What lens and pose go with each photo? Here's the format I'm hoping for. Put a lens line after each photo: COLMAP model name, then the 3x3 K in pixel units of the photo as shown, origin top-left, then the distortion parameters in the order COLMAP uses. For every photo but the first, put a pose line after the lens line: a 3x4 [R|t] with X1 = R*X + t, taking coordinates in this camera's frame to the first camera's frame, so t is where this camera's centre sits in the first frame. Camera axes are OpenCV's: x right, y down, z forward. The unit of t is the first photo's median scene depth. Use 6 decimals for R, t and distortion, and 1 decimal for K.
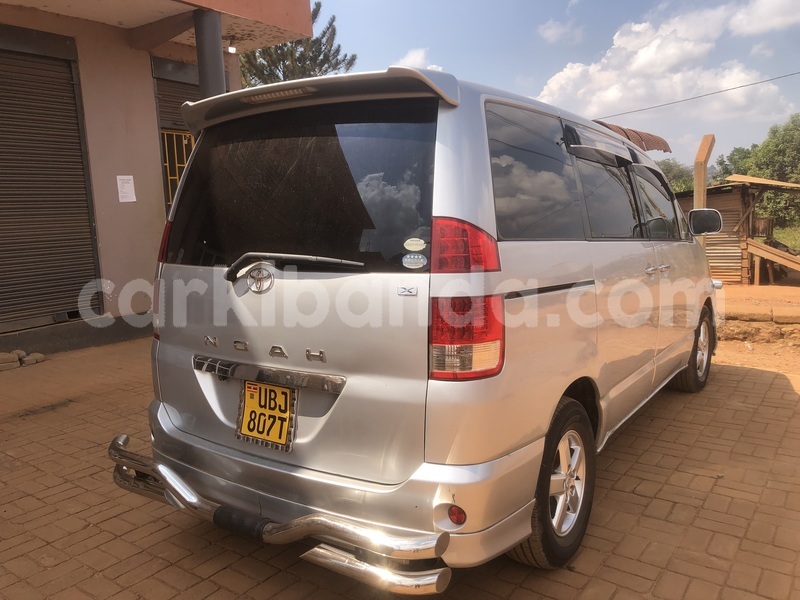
lens RADIAL K [[651.0, 0, 393.6], [0, 651.0, 301.3], [0, 0, 1]] dist [0.005068, 0.002240]
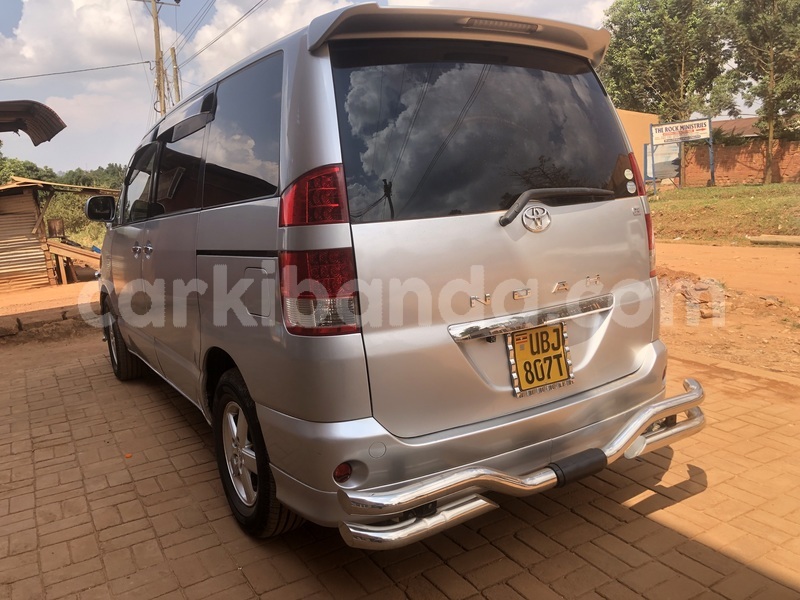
lens RADIAL K [[651.0, 0, 393.6], [0, 651.0, 301.3], [0, 0, 1]] dist [0.005068, 0.002240]
pose [[0.418394, -0.162673, 0.893579, -1.117349], [0.176790, 0.979599, 0.095555, -0.040734], [-0.890894, 0.117996, 0.438618, 0.748268]]
